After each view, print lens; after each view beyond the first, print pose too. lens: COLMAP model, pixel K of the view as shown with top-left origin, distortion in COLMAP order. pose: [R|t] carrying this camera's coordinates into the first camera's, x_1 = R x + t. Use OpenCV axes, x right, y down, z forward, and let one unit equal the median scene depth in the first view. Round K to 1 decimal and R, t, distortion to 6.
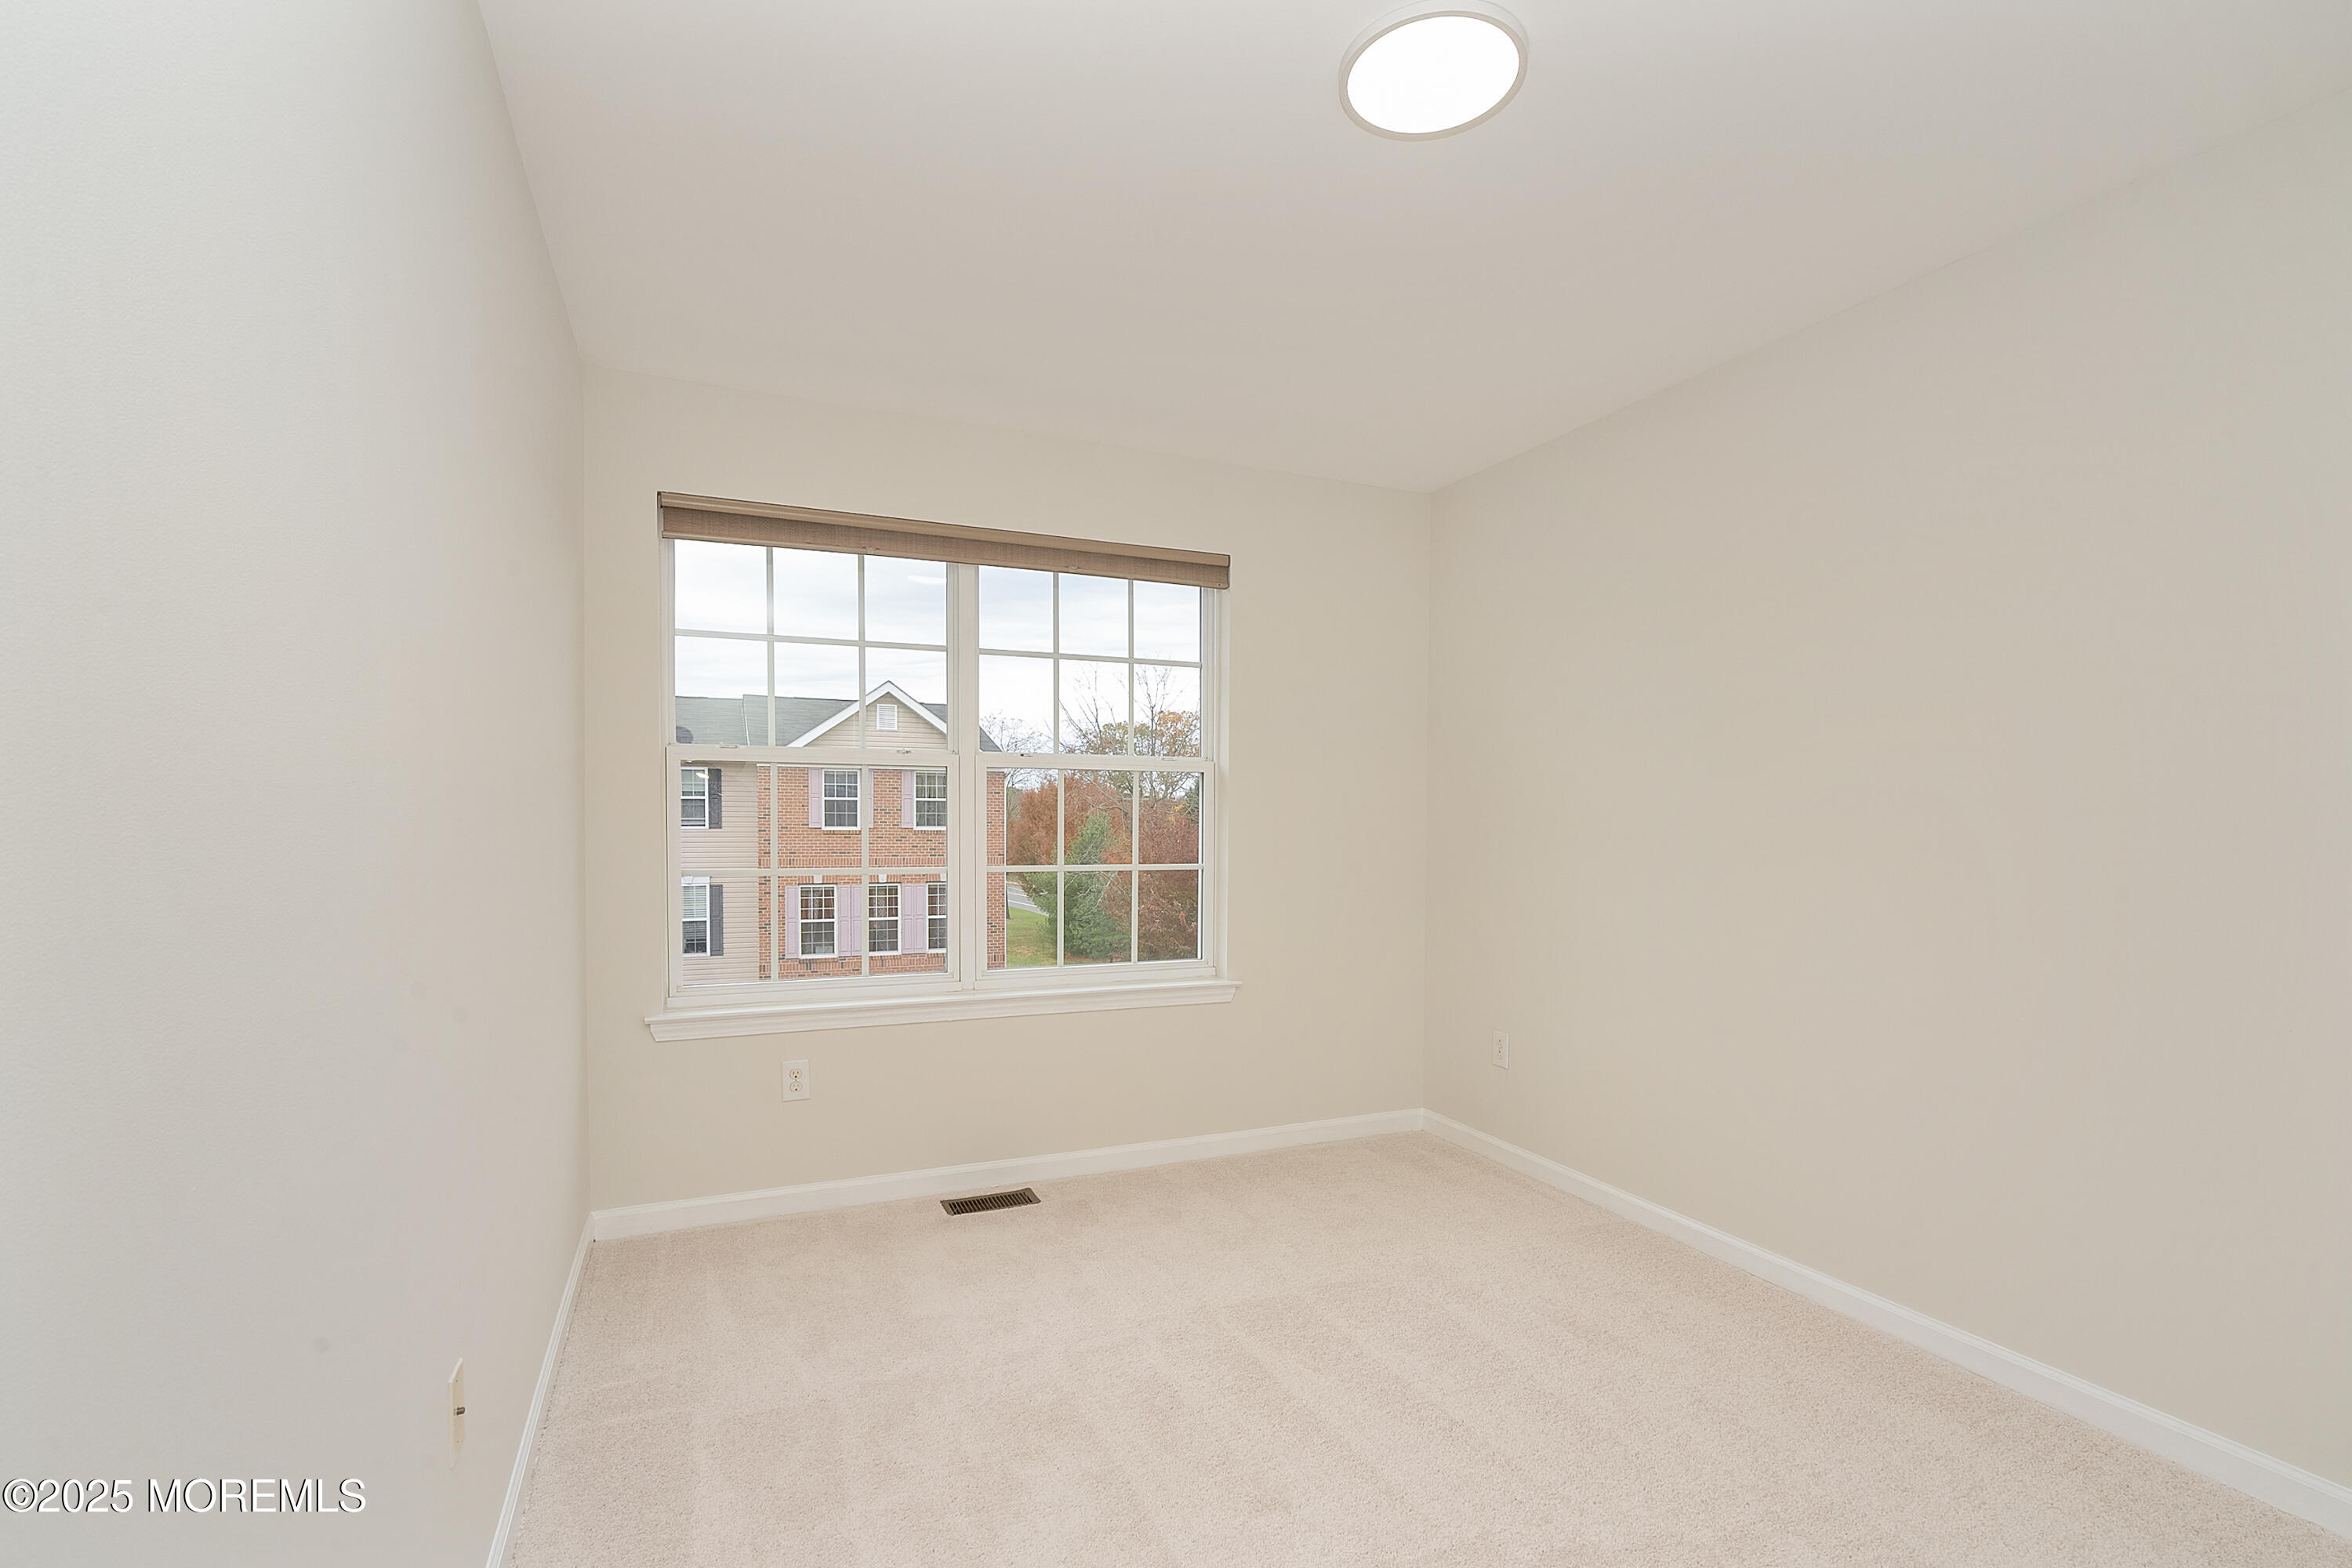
lens RADIAL K [[1246.5, 0, 1232.1], [0, 1246.5, 850.5], [0, 0, 1]] dist [0.008222, -0.000332]
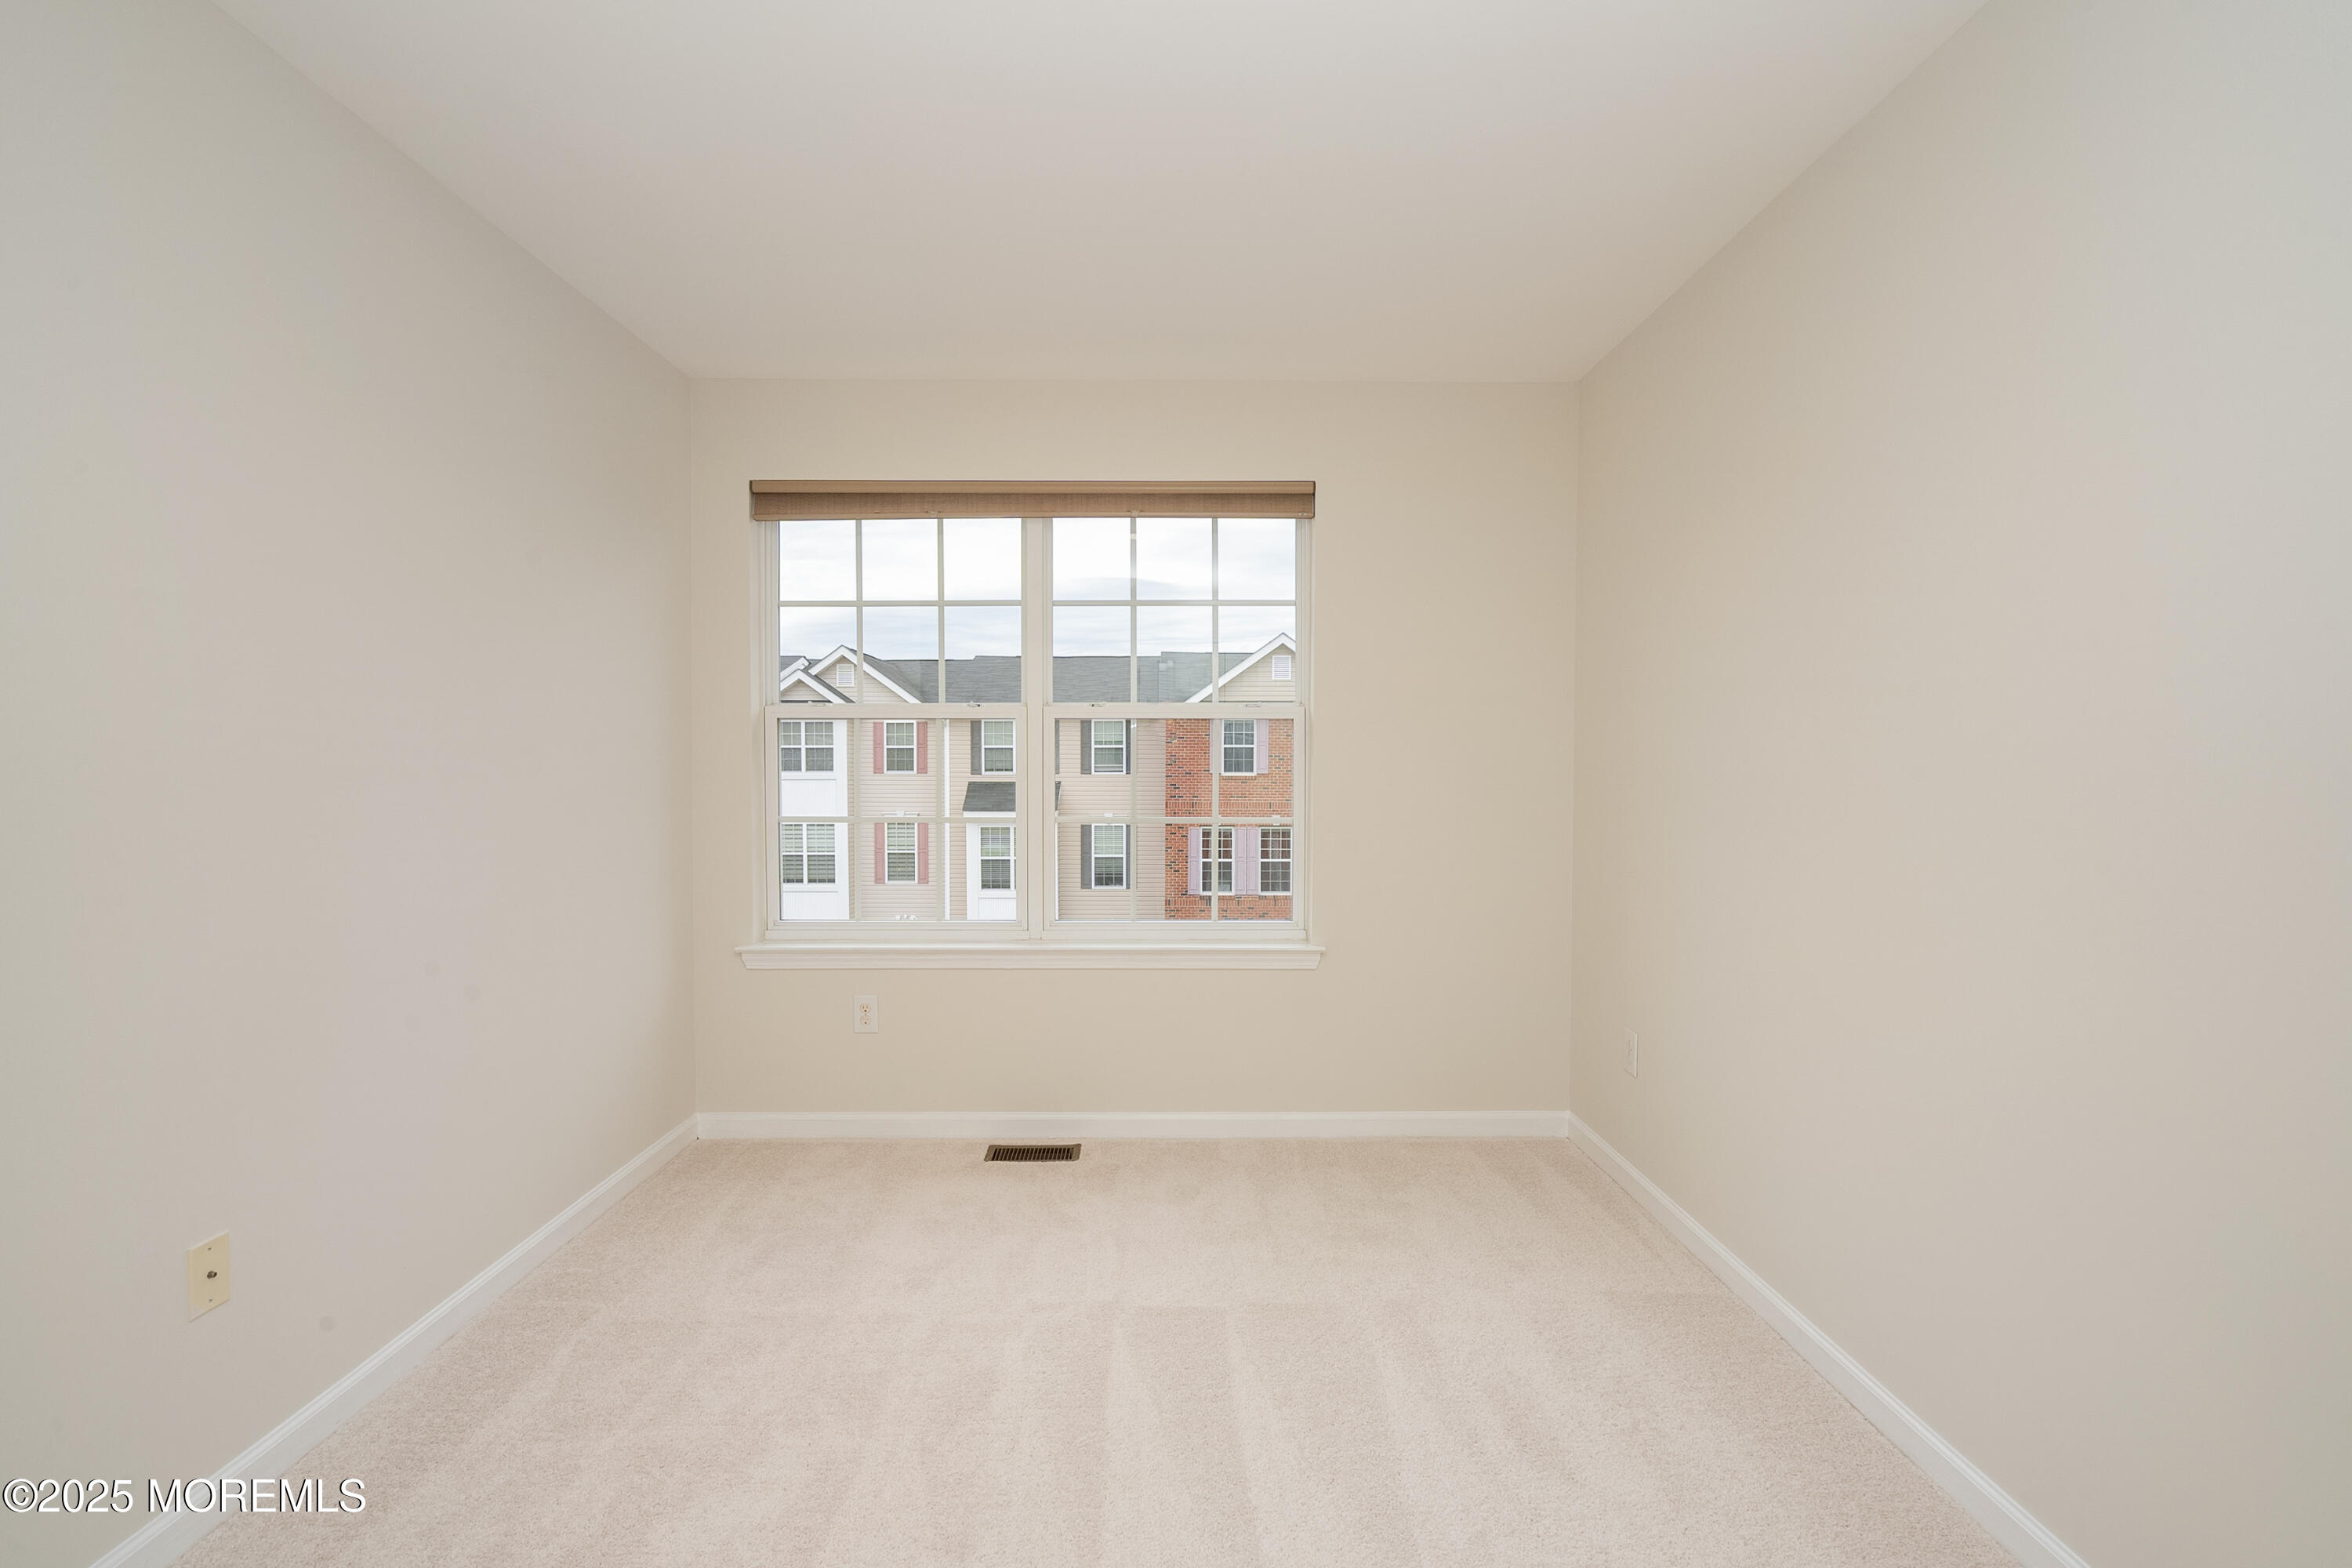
lens RADIAL K [[1203.8, 0, 1166.2], [0, 1203.8, 781.7], [0, 0, 1]] dist [-0.009412, 0.000034]
pose [[0.893300, 0.002042, -0.449457, 0.306116], [-0.006601, 0.999941, -0.008577, -0.007388], [0.449413, 0.010628, 0.893261, 0.169112]]
